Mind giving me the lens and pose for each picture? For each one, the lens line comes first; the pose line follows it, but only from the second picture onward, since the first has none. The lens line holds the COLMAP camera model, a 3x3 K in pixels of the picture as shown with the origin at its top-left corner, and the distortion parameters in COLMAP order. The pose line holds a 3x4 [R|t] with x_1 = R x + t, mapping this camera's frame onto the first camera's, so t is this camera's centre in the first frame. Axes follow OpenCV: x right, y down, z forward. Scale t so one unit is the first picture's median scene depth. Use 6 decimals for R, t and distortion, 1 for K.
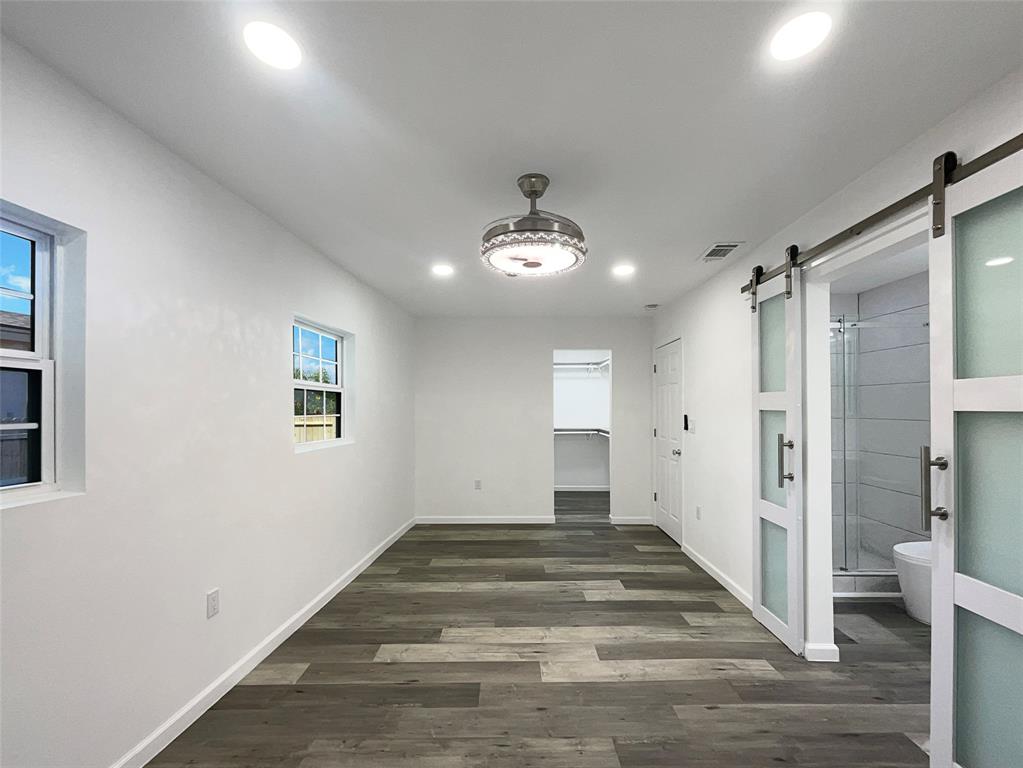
lens RADIAL K [[425.0, 0, 508.9], [0, 425.0, 391.9], [0, 0, 1]] dist [-0.000727, -0.000121]
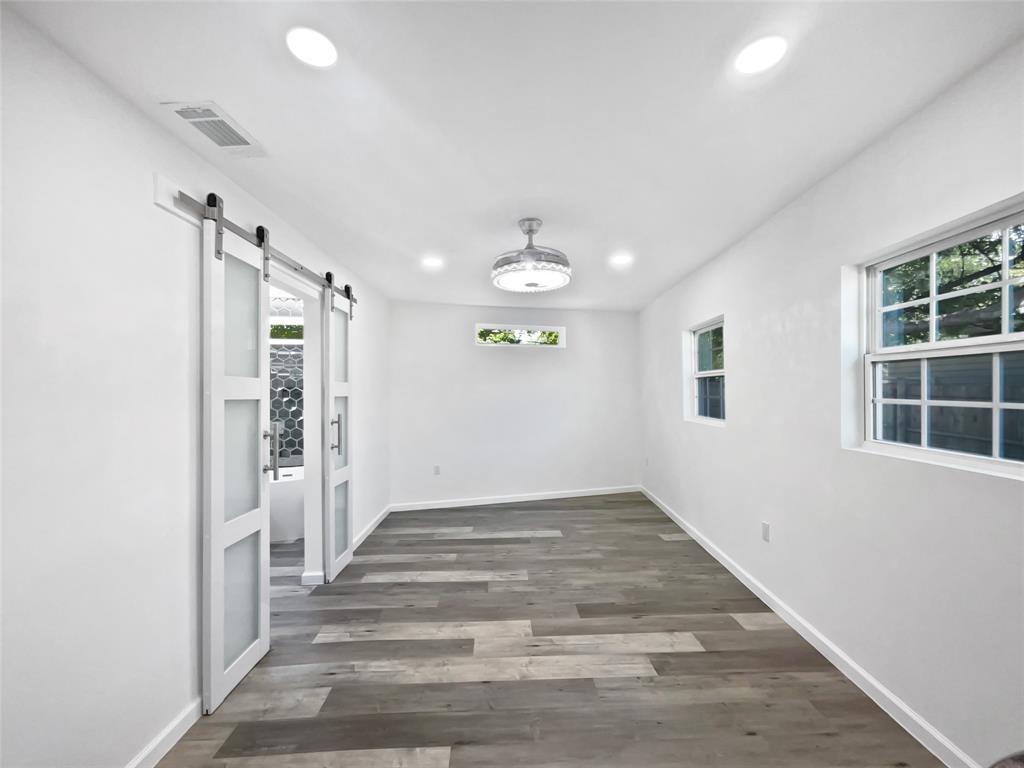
lens RADIAL K [[422.9, 0, 514.3], [0, 422.9, 393.9], [0, 0, 1]] dist [-0.000409, -0.000254]
pose [[-0.998895, 0.011299, -0.045608, 0.155858], [0.012702, 0.999452, -0.030583, 0.071258], [0.045238, -0.031129, -0.998491, 2.028168]]
